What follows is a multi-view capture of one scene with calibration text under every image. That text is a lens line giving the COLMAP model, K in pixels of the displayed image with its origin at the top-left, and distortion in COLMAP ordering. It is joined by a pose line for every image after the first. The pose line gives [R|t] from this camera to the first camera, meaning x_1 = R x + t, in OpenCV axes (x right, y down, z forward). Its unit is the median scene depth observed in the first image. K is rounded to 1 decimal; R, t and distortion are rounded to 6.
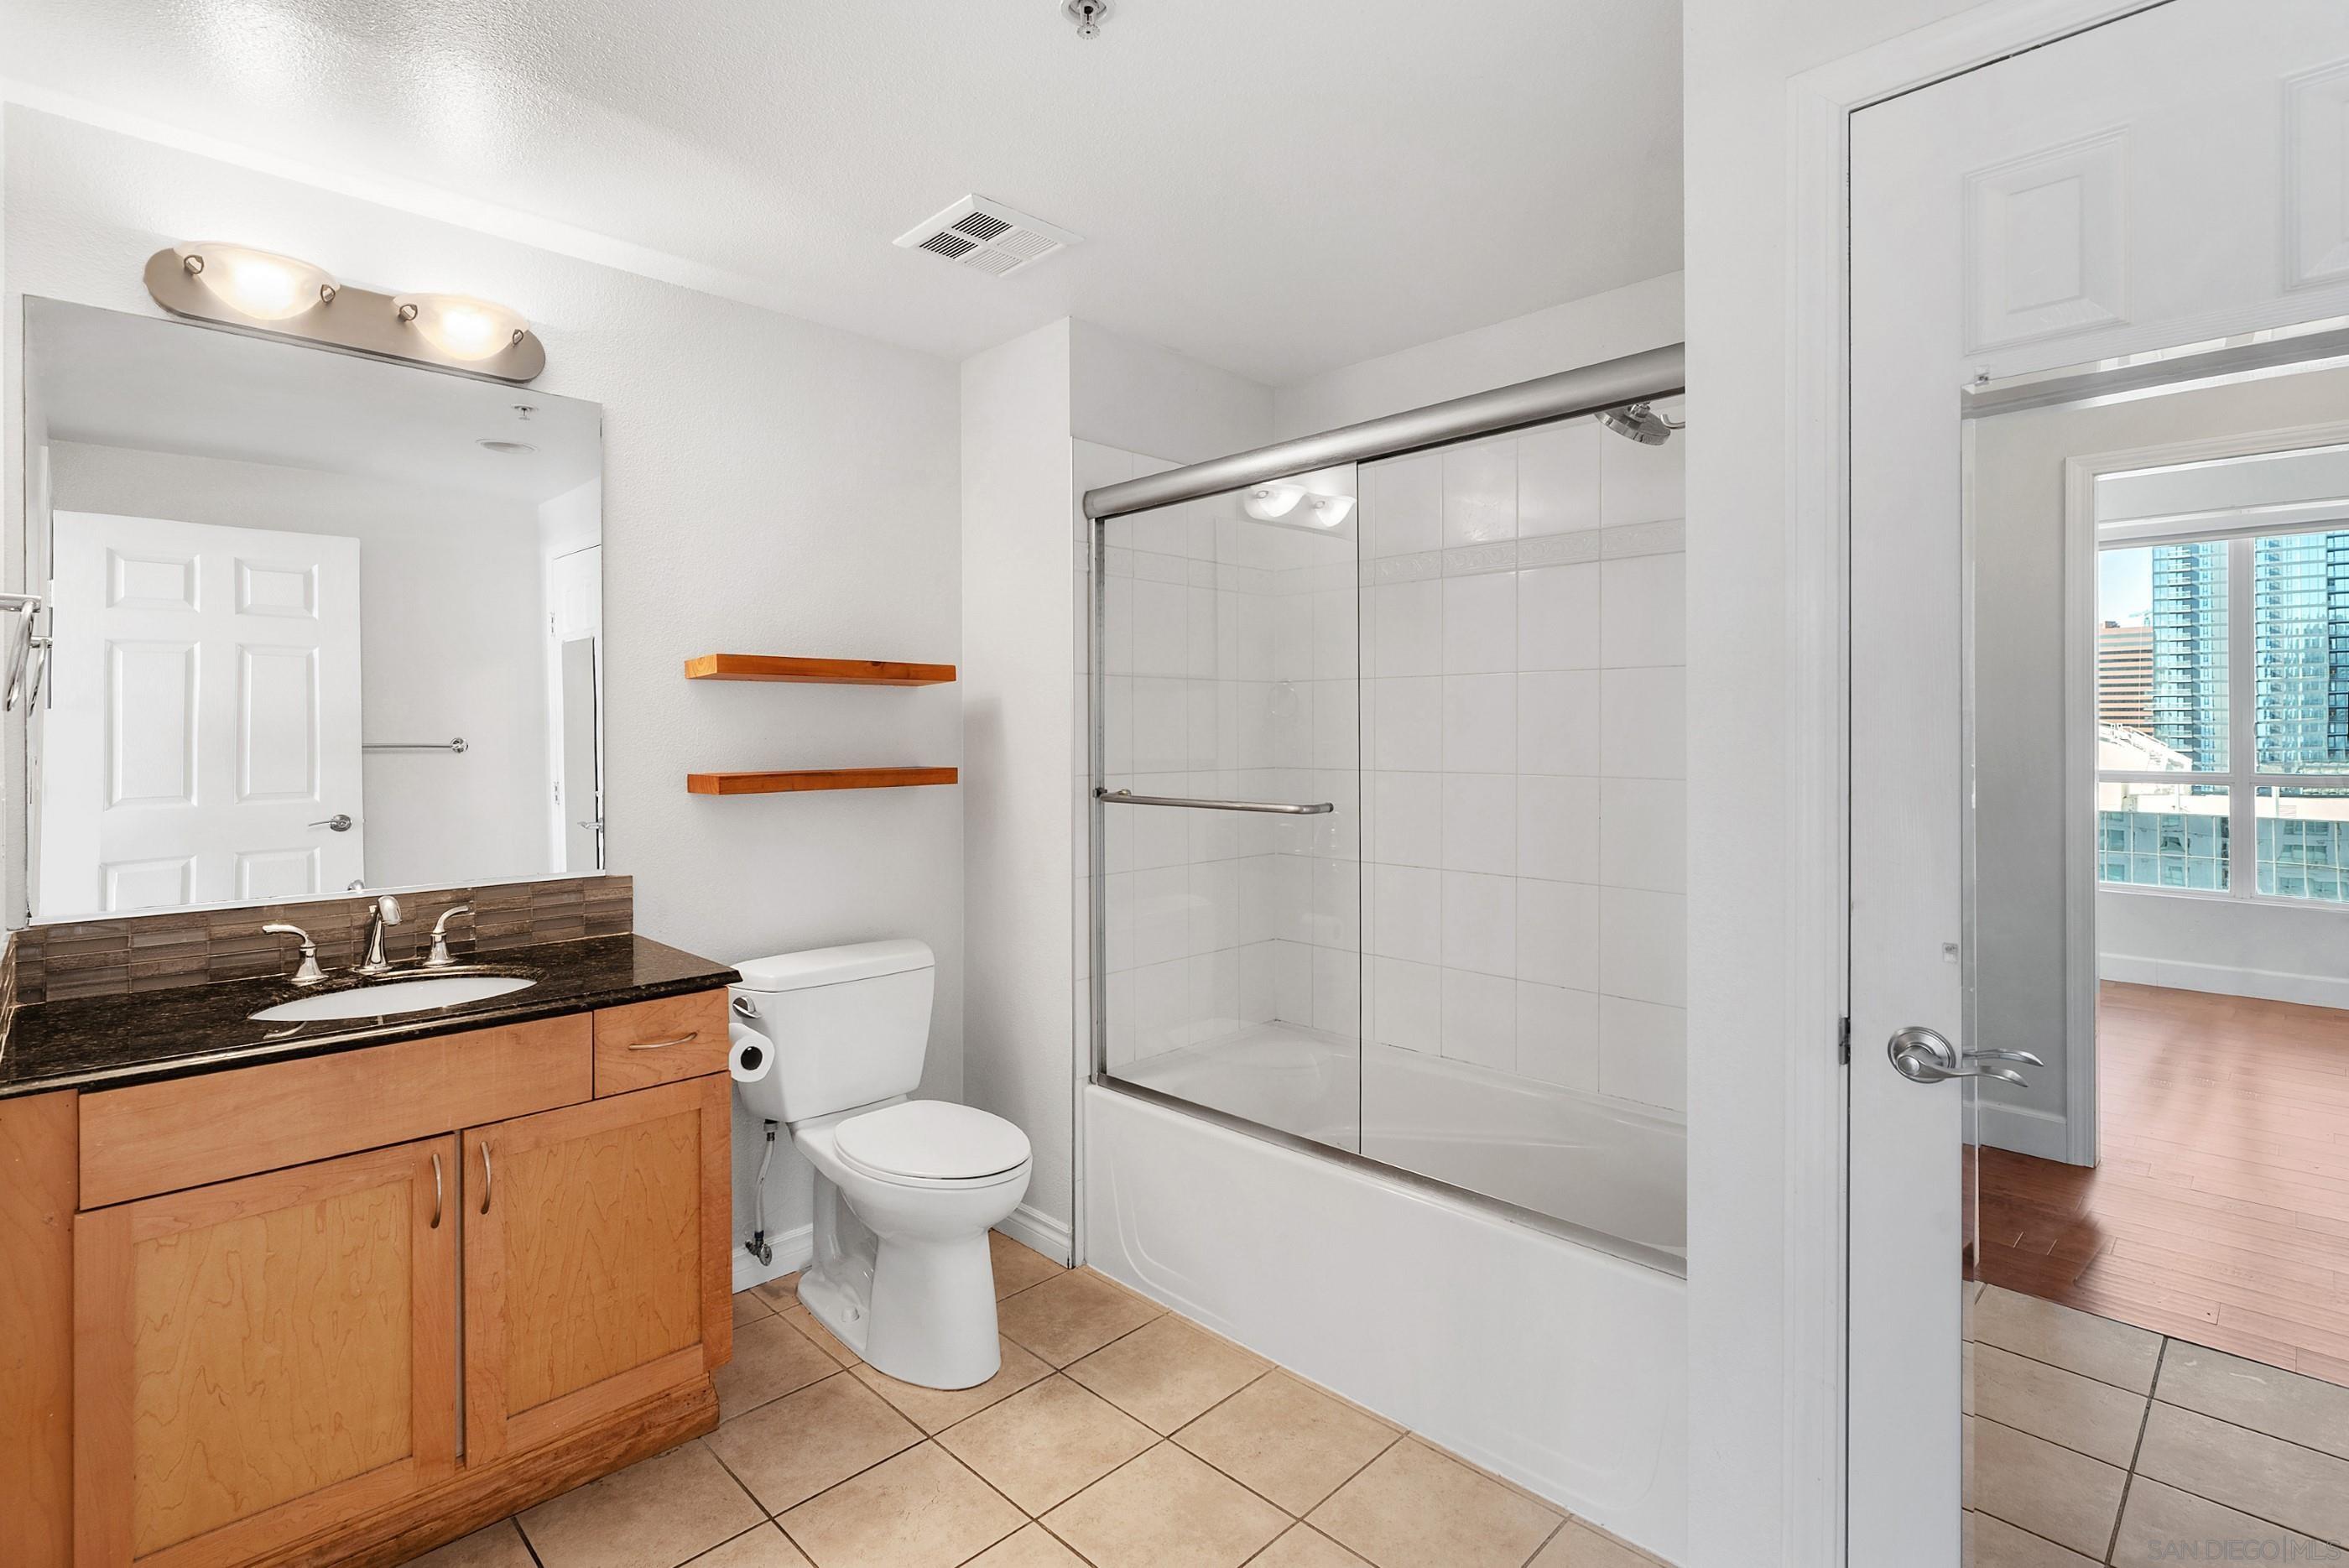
lens RADIAL K [[1109.8, 0, 1174.2], [0, 1109.8, 741.9], [0, 0, 1]] dist [0.000262, -0.000087]
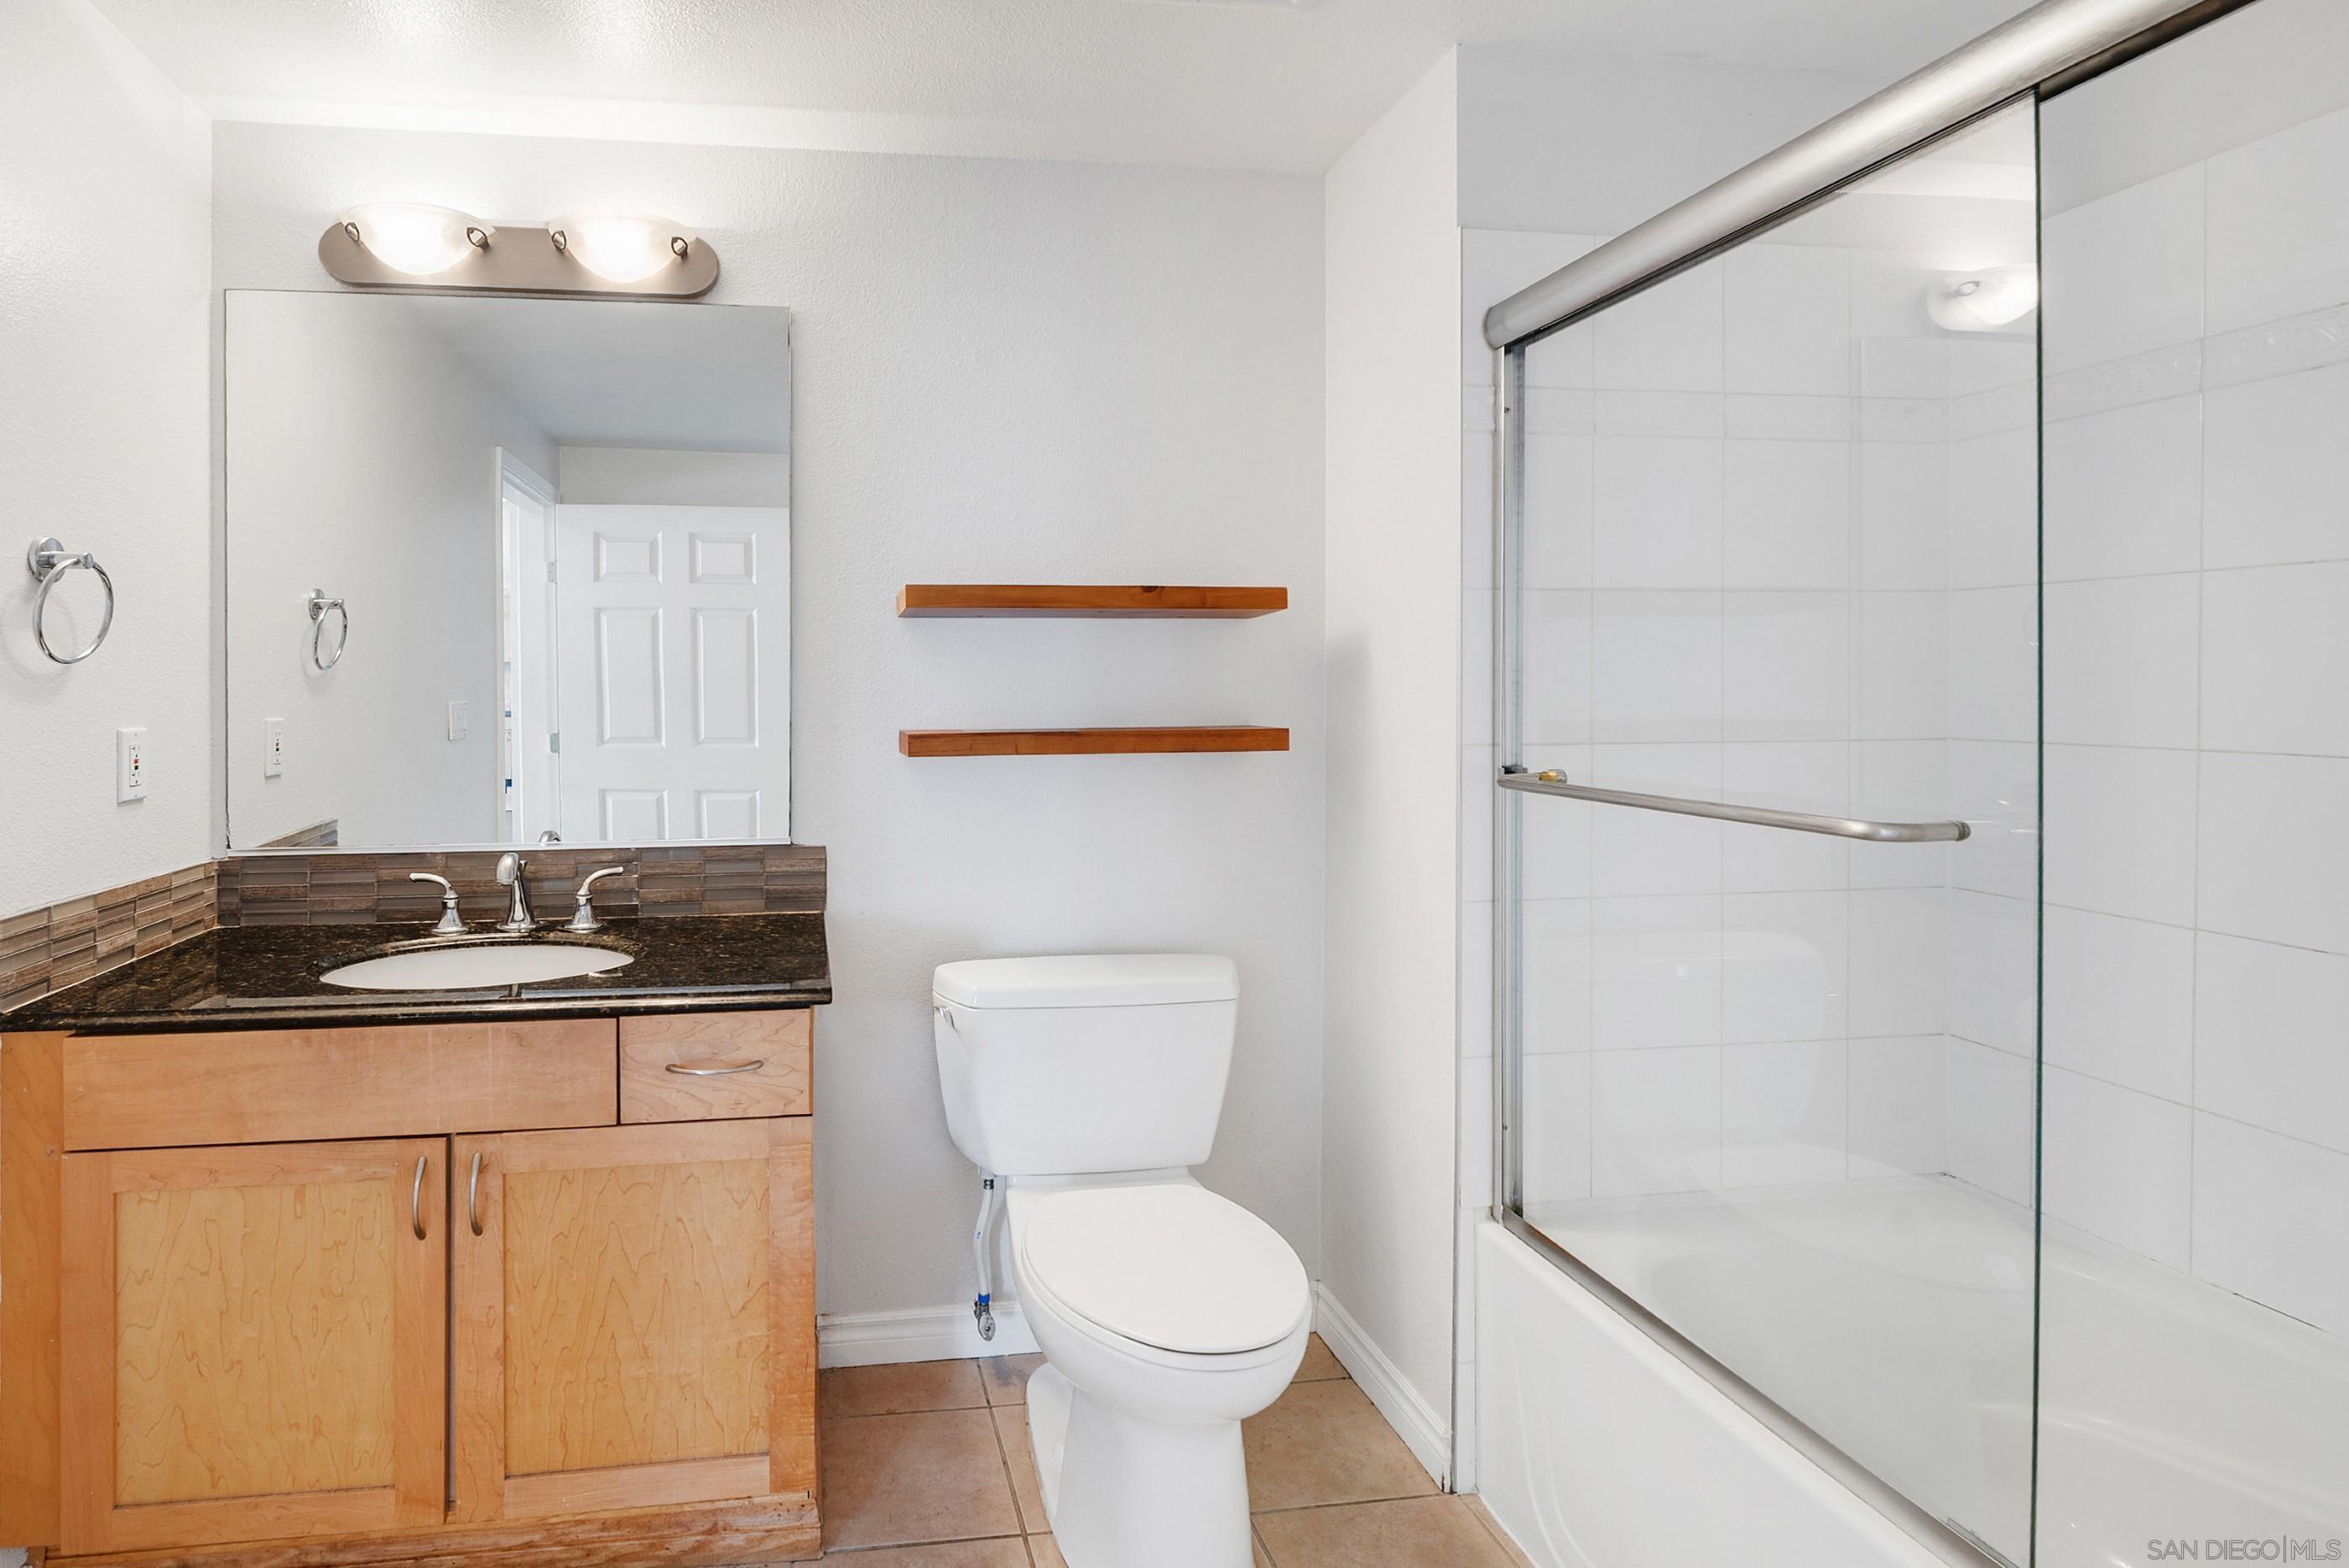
lens RADIAL K [[975.1, 0, 1173.4], [0, 975.1, 699.6], [0, 0, 1]] dist [-0.000971, -0.000344]
pose [[0.745797, 0.006299, -0.666144, 0.255146], [-0.001611, 0.999969, 0.007651, -0.000719], [0.666172, -0.004633, 0.745784, 0.703141]]
